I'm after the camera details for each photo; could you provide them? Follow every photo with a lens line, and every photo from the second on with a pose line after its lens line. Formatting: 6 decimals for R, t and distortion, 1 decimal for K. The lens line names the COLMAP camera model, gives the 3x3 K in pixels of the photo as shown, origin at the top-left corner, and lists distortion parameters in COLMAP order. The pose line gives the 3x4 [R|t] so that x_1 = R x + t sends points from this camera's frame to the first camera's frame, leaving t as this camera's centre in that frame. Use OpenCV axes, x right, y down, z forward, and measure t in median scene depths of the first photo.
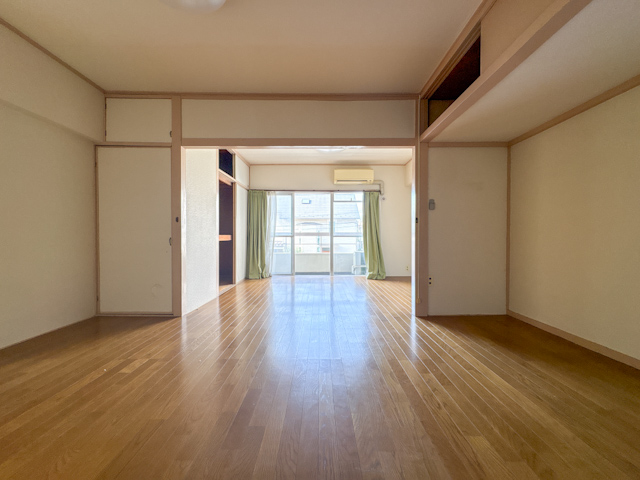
lens RADIAL K [[256.2, 0, 320.0], [0, 256.2, 240.0], [0, 0, 1]] dist [0.000880, 0.000307]
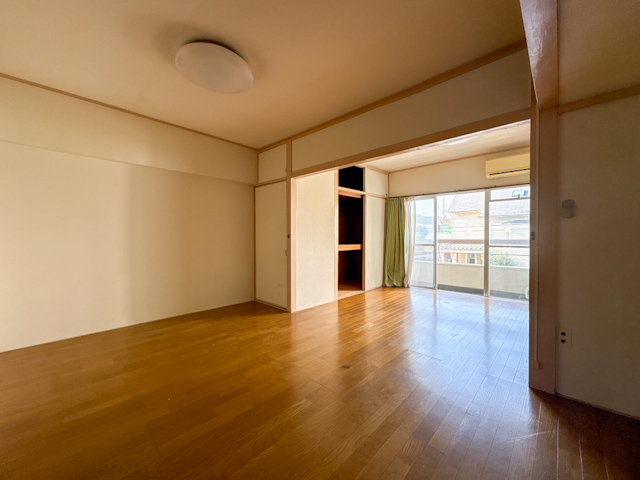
lens RADIAL K [[256.2, 0, 320.0], [0, 256.2, 240.0], [0, 0, 1]] dist [0.000880, 0.000307]
pose [[0.724036, 0.006948, -0.689728, 0.319141], [-0.006236, 0.999974, 0.003527, -0.048126], [0.689734, 0.001747, 0.724060, 0.132089]]
